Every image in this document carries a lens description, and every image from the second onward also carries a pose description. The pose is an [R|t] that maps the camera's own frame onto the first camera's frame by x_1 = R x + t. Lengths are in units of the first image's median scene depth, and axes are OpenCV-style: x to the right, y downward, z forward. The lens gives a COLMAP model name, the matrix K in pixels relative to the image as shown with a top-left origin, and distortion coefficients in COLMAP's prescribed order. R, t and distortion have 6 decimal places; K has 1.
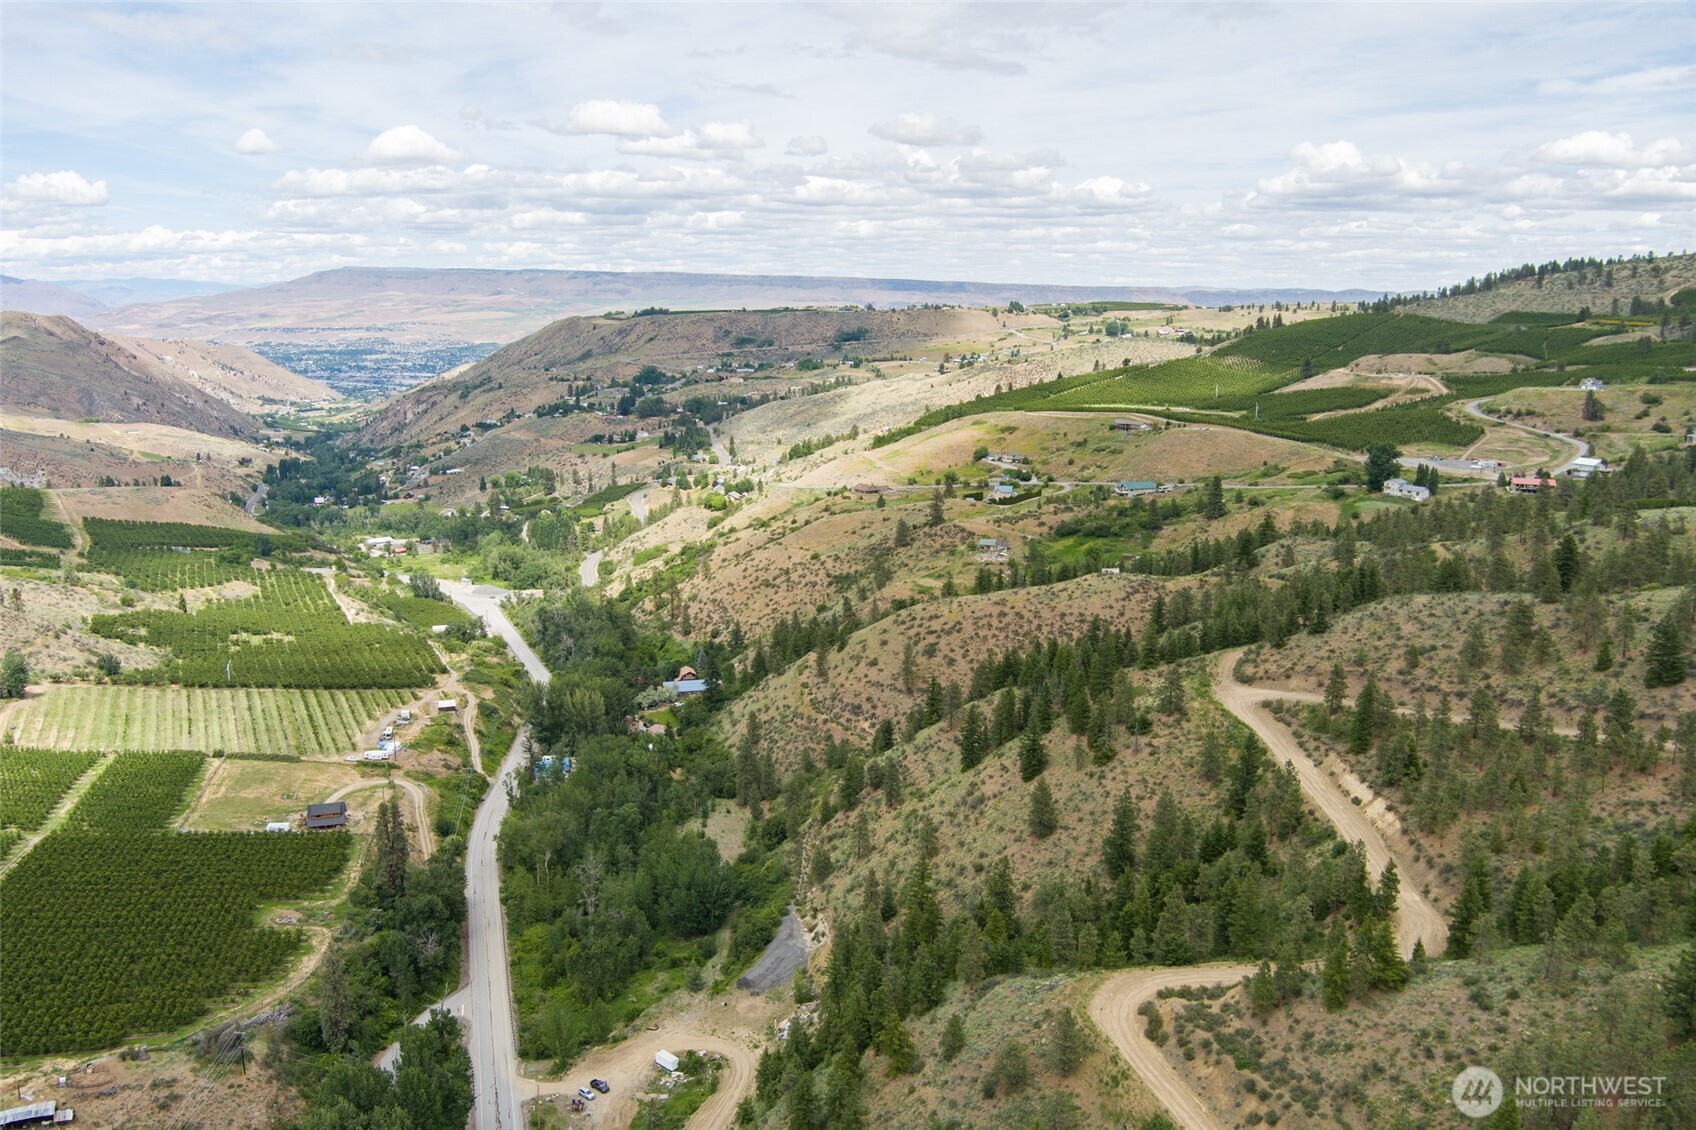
lens RADIAL K [[1401.9, 0, 841.6], [0, 1401.9, 563.6], [0, 0, 1]] dist [-0.078217, 0.011858]
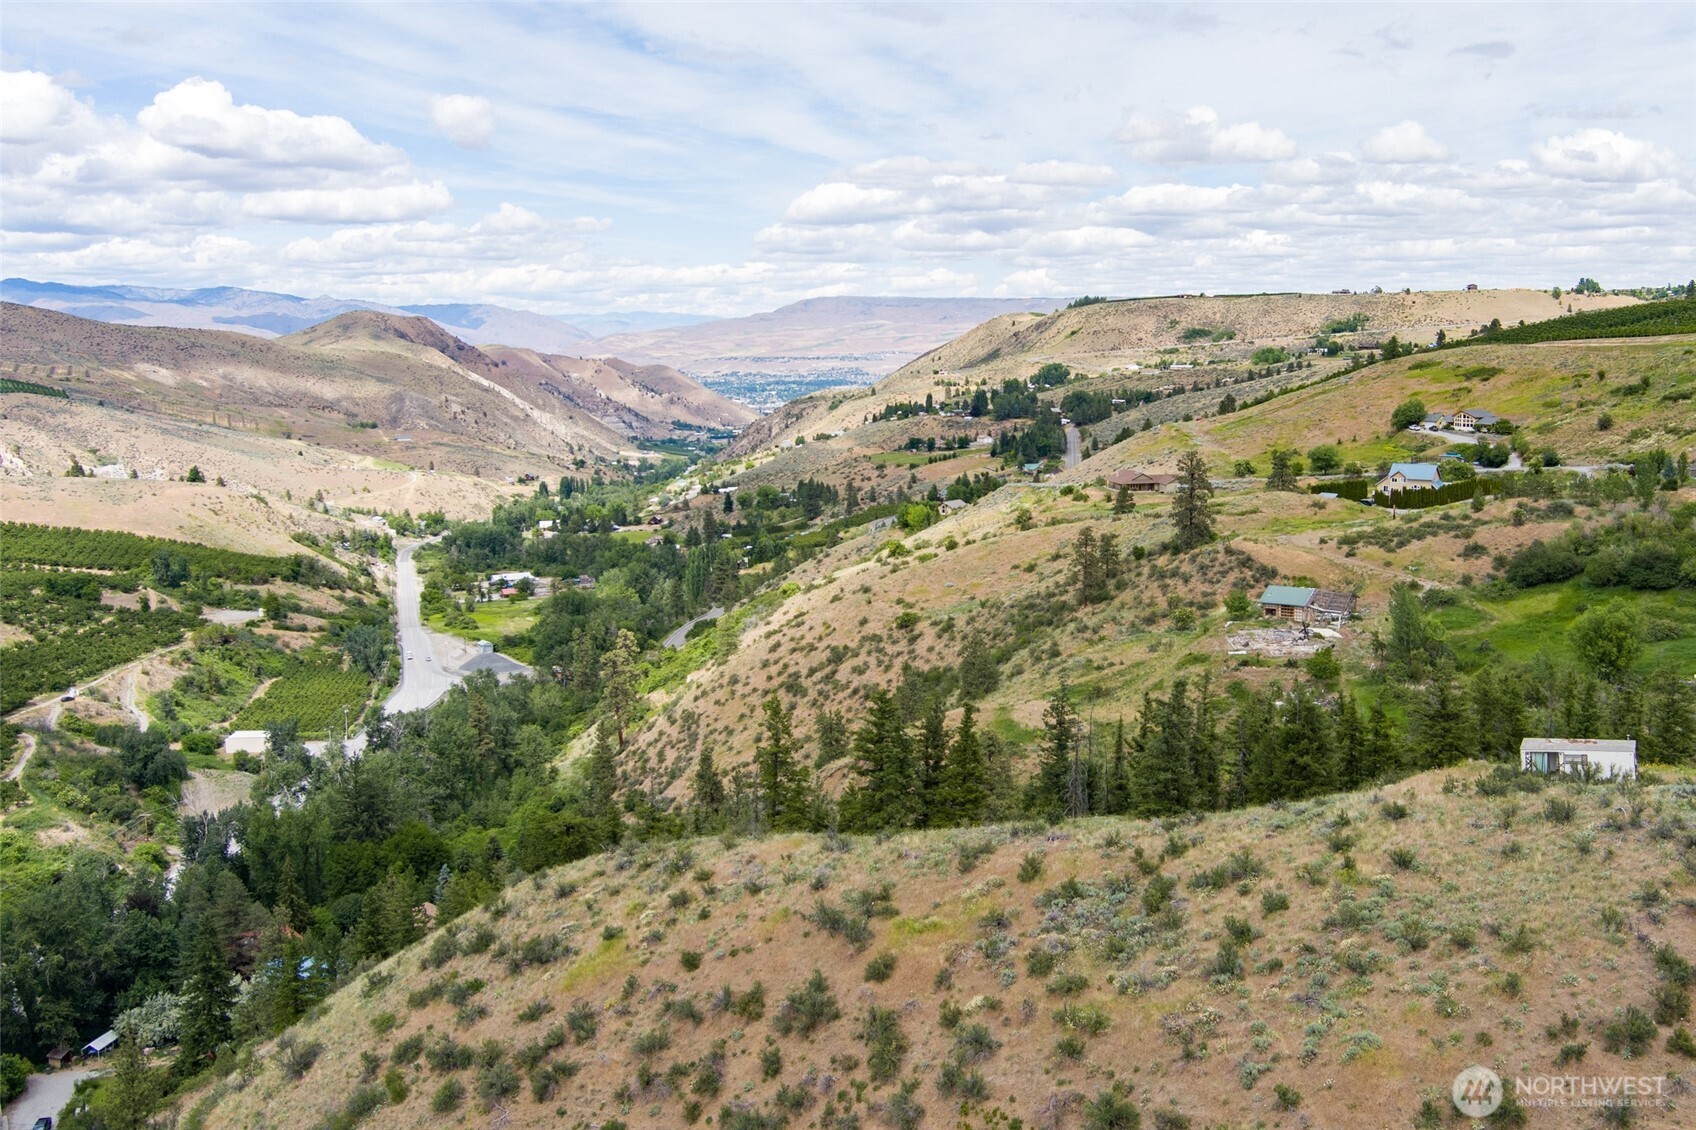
lens RADIAL K [[1550.5, 0, 967.2], [0, 1550.5, 497.3], [0, 0, 1]] dist [-0.063579, 0.000000]
pose [[0.960905, 0.016576, -0.276383, 0.115615], [-0.040762, 0.995799, -0.081995, -0.004592], [0.273862, 0.090056, 0.957543, 0.543374]]
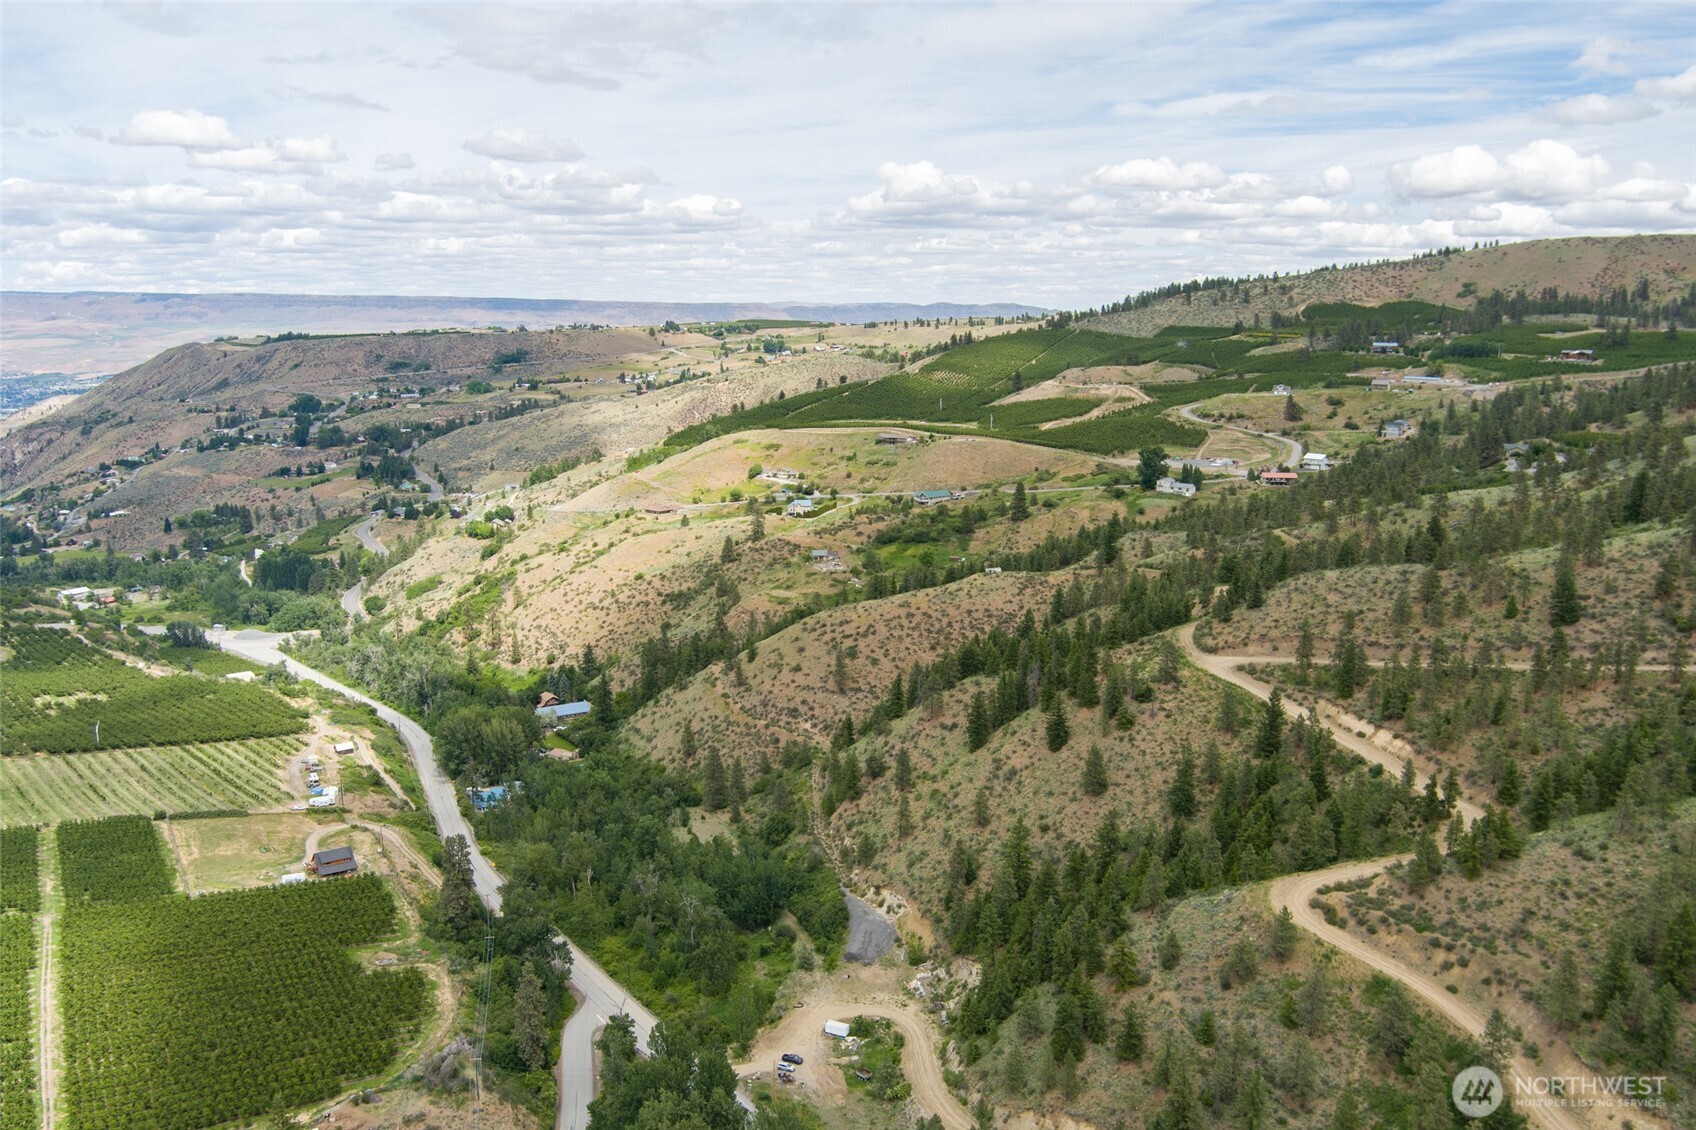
lens RADIAL K [[1411.0, 0, 850.3], [0, 1411.0, 576.9], [0, 0, 1]] dist [-0.082611, 0.009318]
pose [[0.956093, -0.058147, 0.287235, -0.158576], [0.059113, 0.998237, 0.005316, -0.001341], [-0.287038, 0.011897, 0.957845, -0.025976]]
